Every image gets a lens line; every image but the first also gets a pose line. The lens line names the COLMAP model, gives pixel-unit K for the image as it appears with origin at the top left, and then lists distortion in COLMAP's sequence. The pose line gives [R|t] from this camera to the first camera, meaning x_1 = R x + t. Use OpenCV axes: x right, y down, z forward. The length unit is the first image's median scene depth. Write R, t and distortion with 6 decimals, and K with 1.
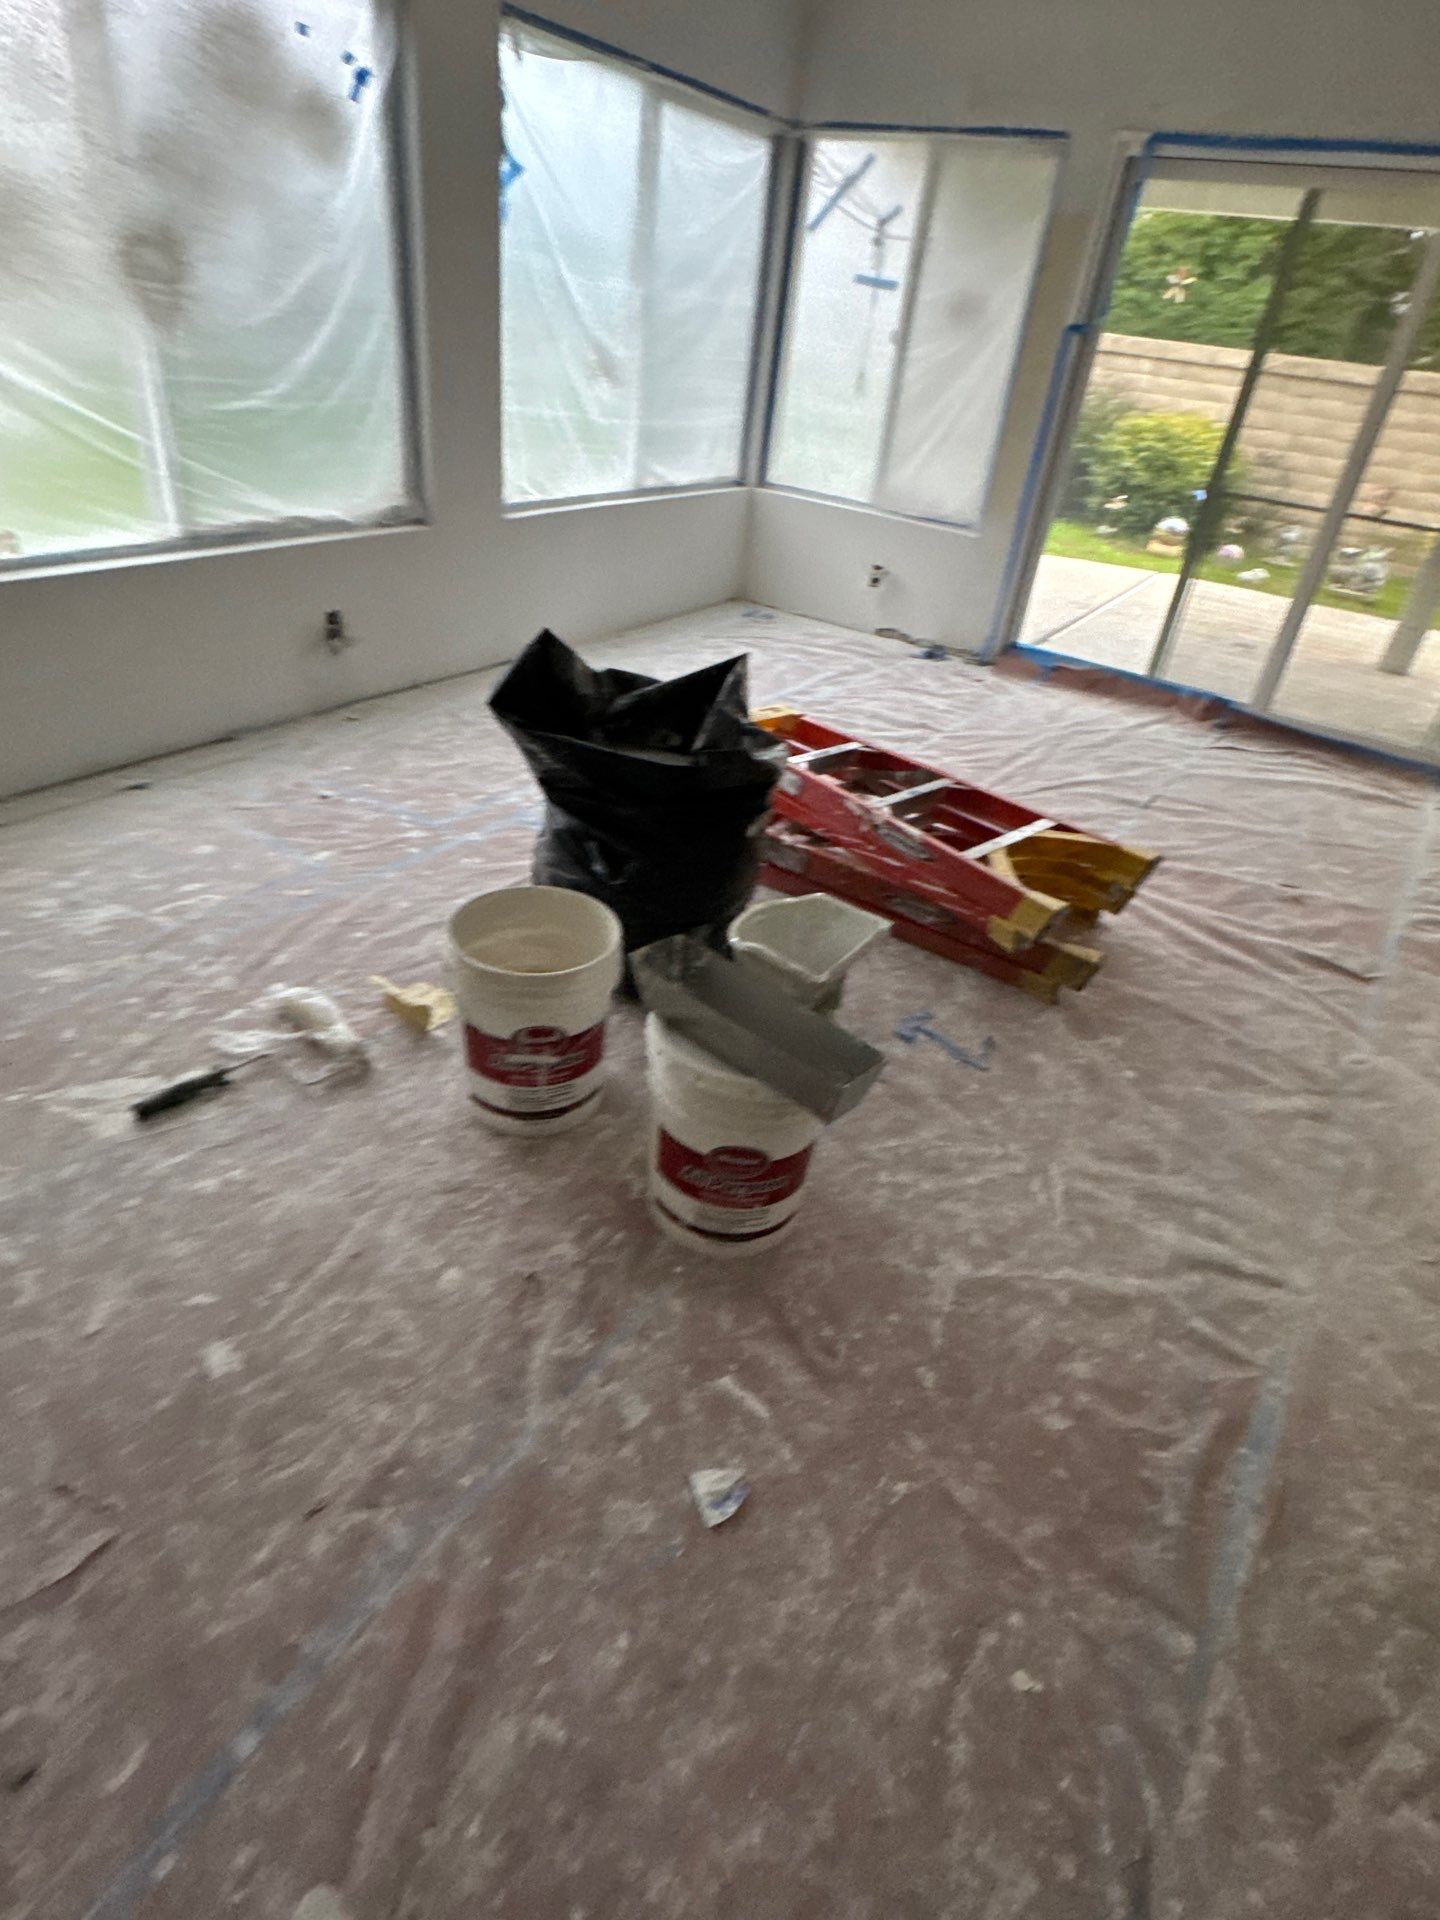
lens RADIAL K [[1040.4, 0, 718.0], [0, 1040.4, 948.6], [0, 0, 1]] dist [0.001854, 0.001549]
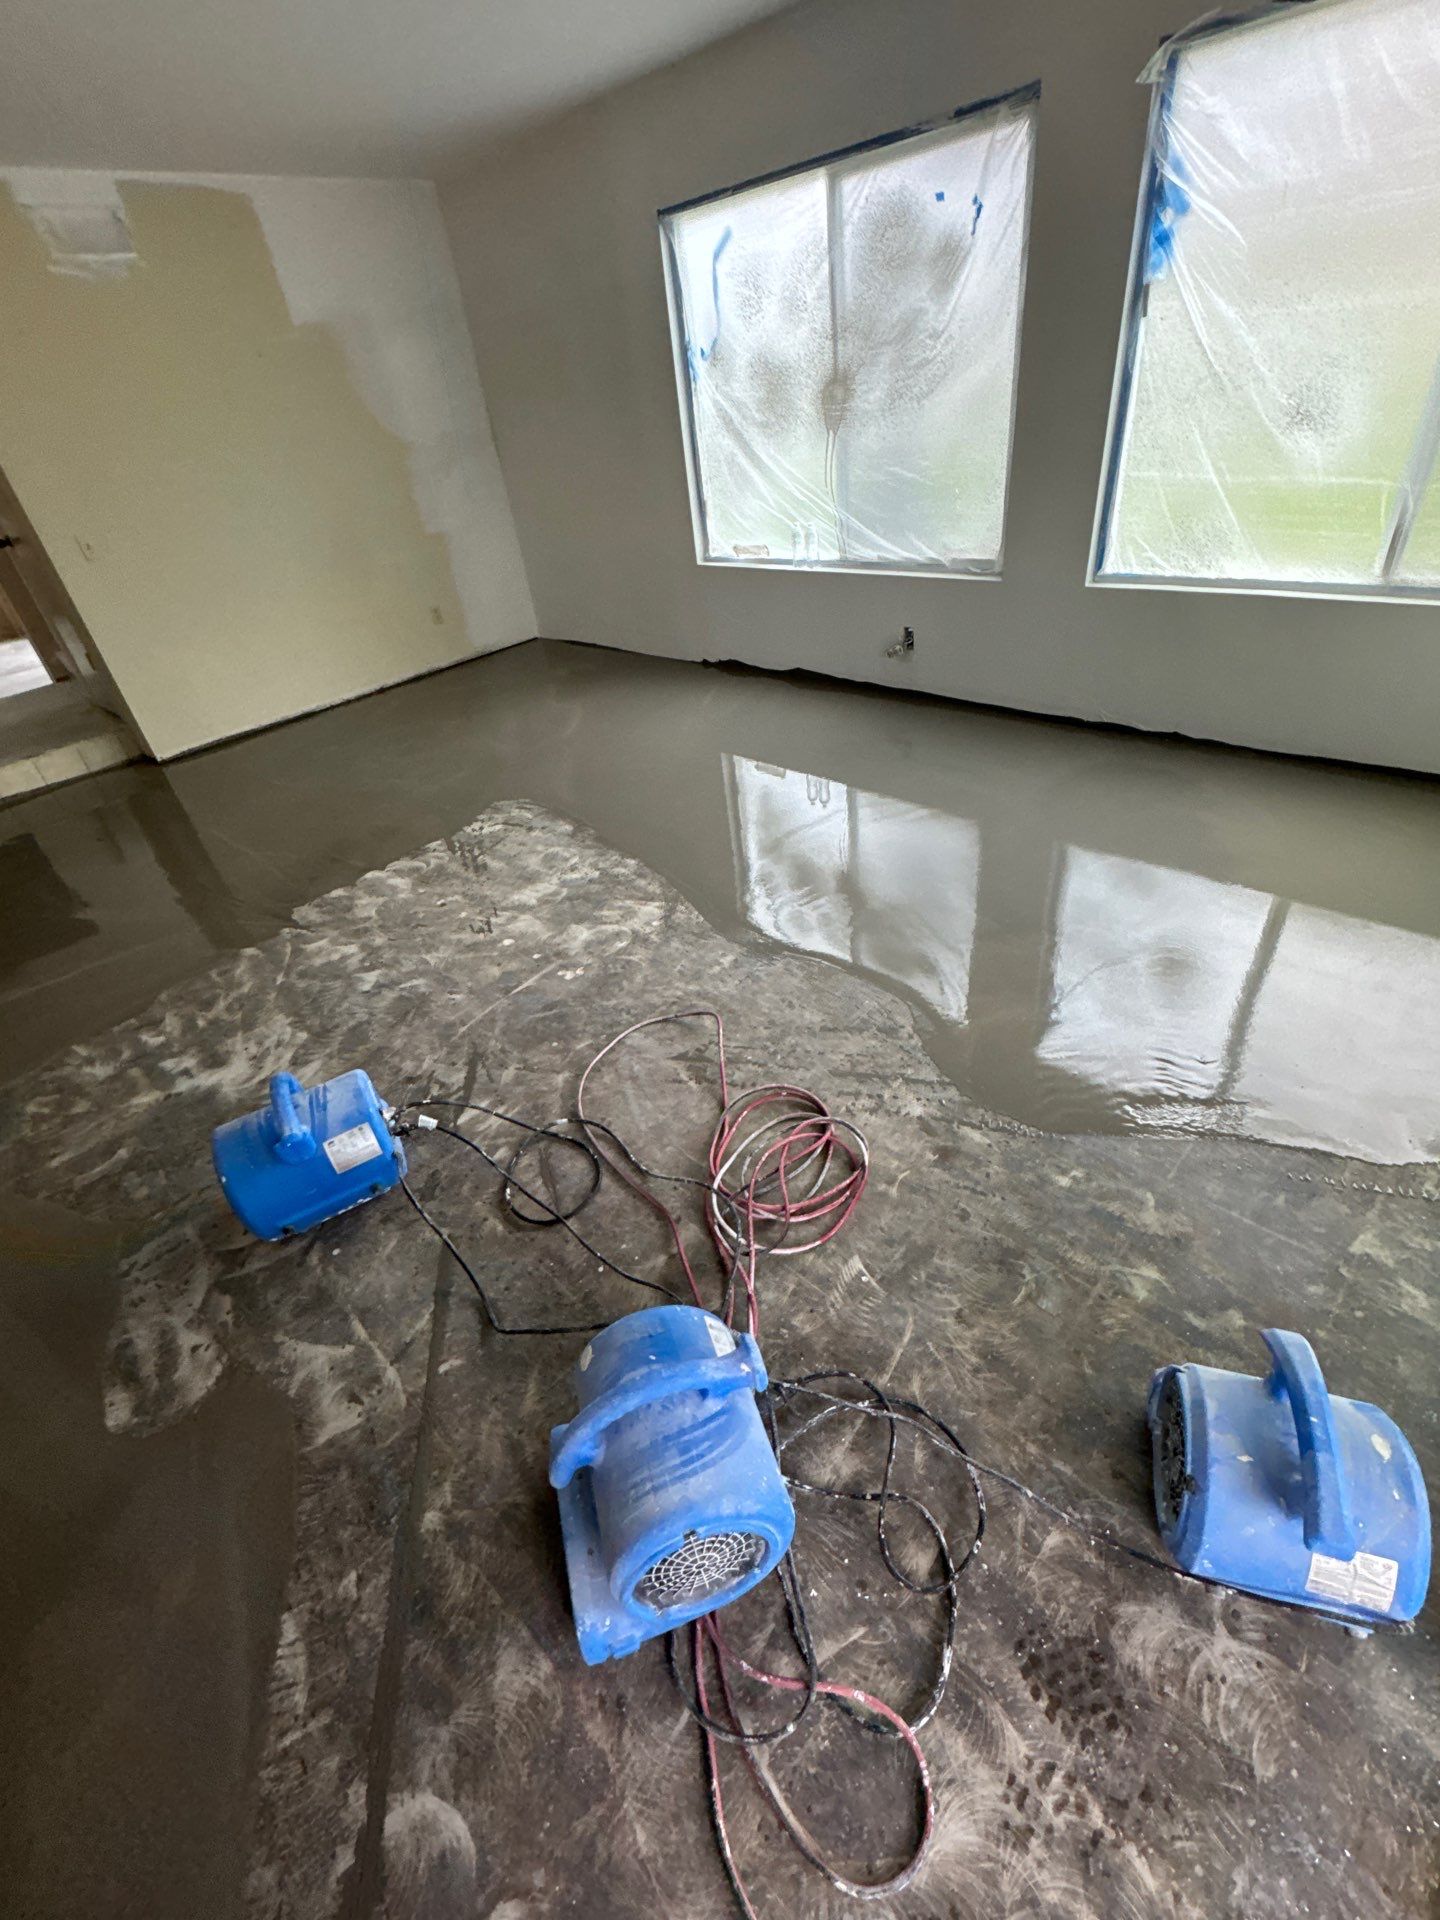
lens RADIAL K [[829.6, 0, 729.3], [0, 829.6, 960.3], [0, 0, 1]] dist [0.001263, -0.000400]
pose [[-0.206700, 0.493396, -0.844888, 0.632453], [-0.433397, 0.728022, 0.531179, -0.361087], [0.877178, 0.475967, 0.063354, 0.688305]]
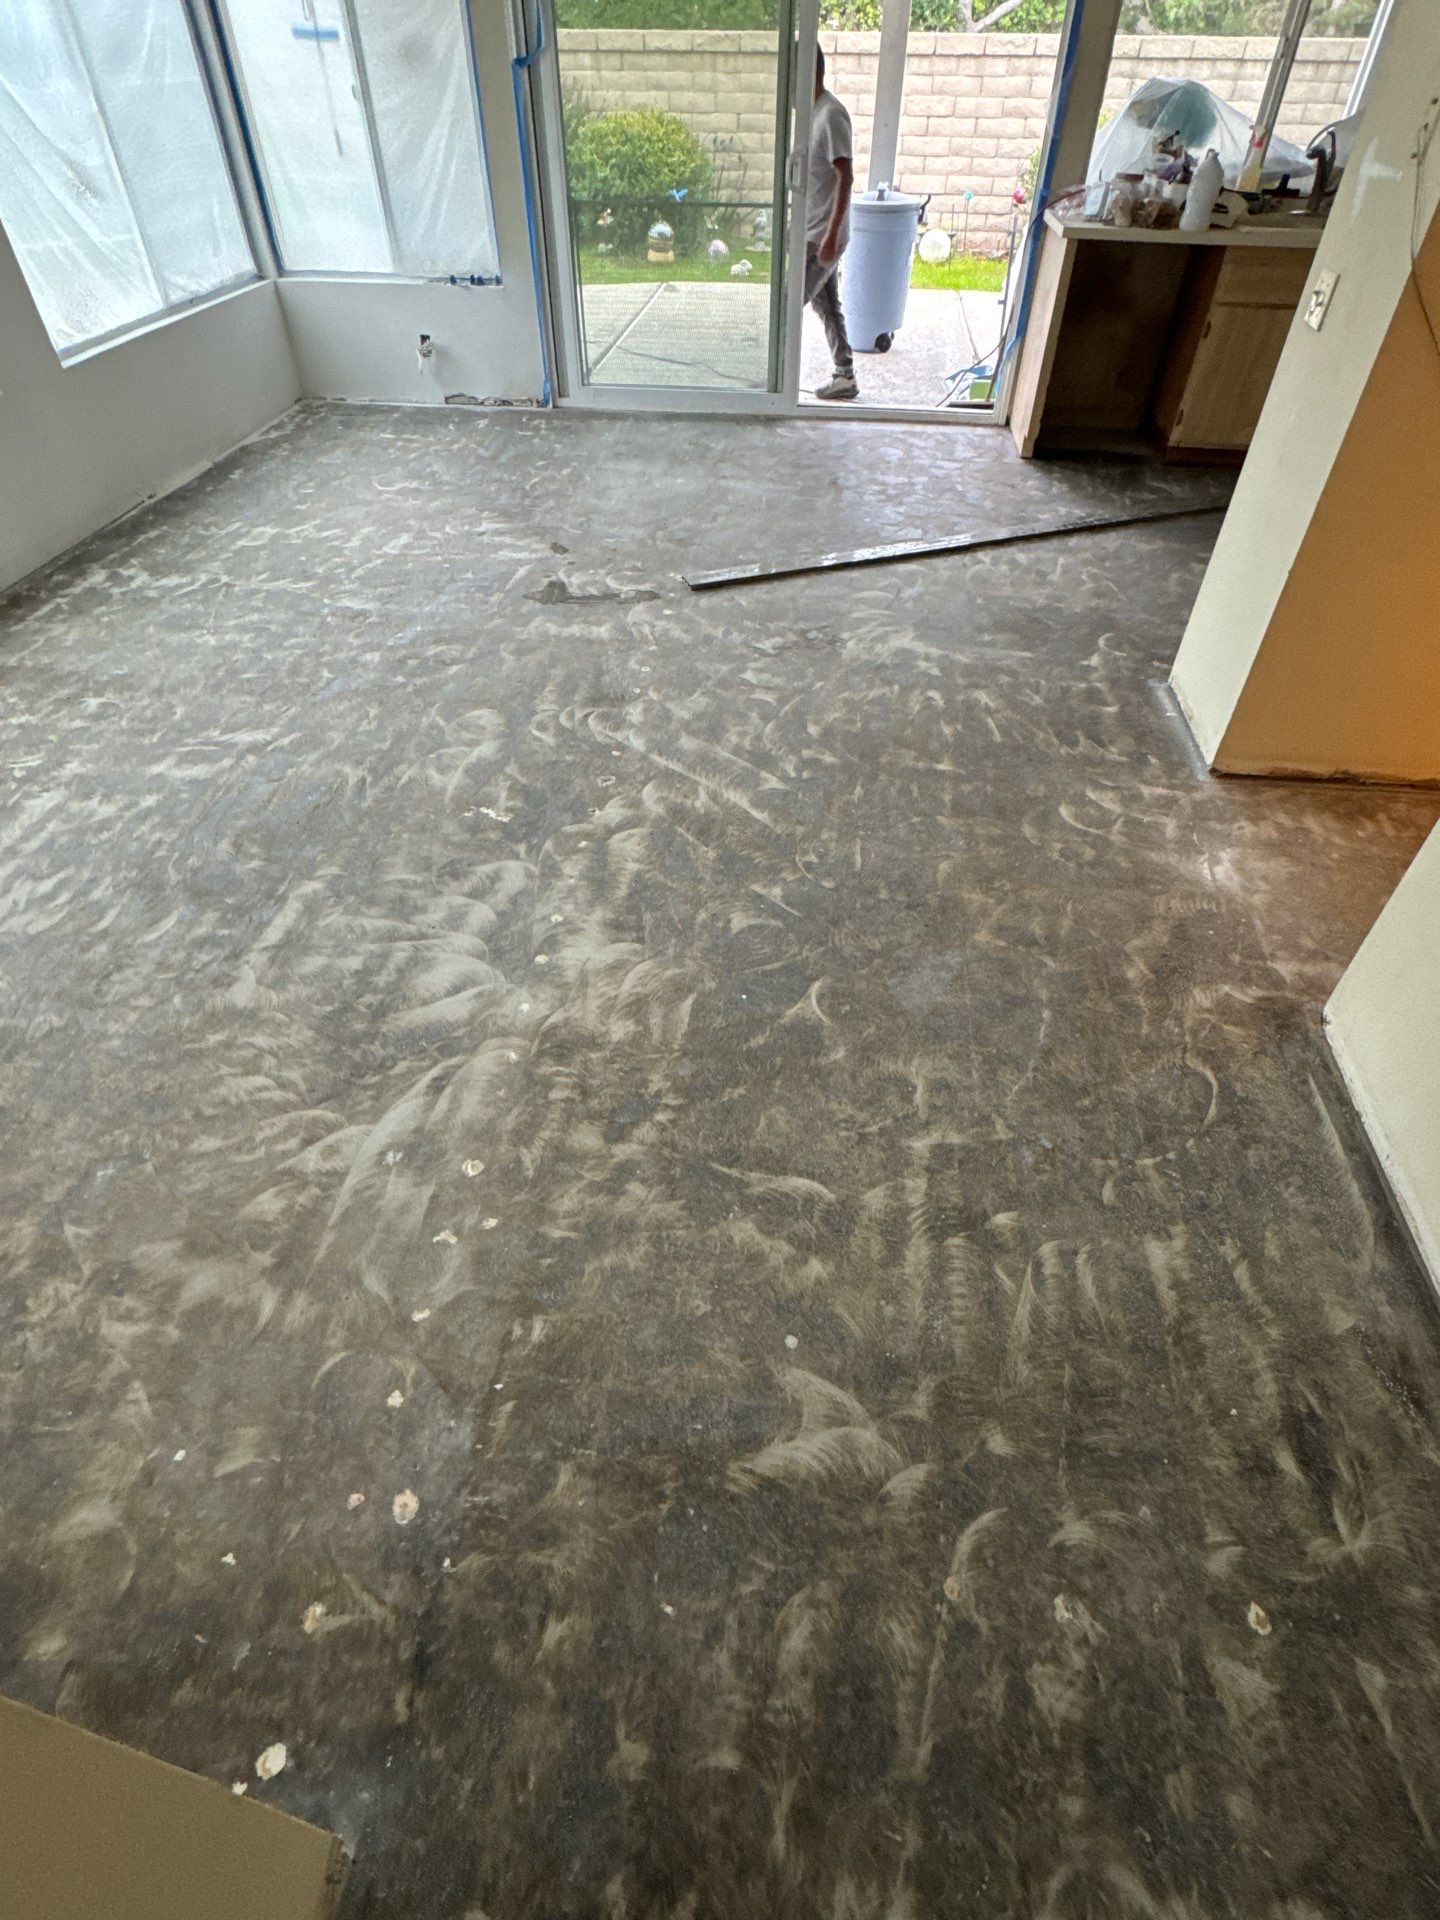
lens RADIAL K [[981.1, 0, 723.0], [0, 981.1, 954.6], [0, 0, 1]] dist [-0.004764, 0.003443]
pose [[0.894696, -0.374499, 0.243452, -0.063359], [0.308795, 0.912390, 0.268682, 0.046132], [-0.322744, -0.165212, 0.931956, -0.170935]]
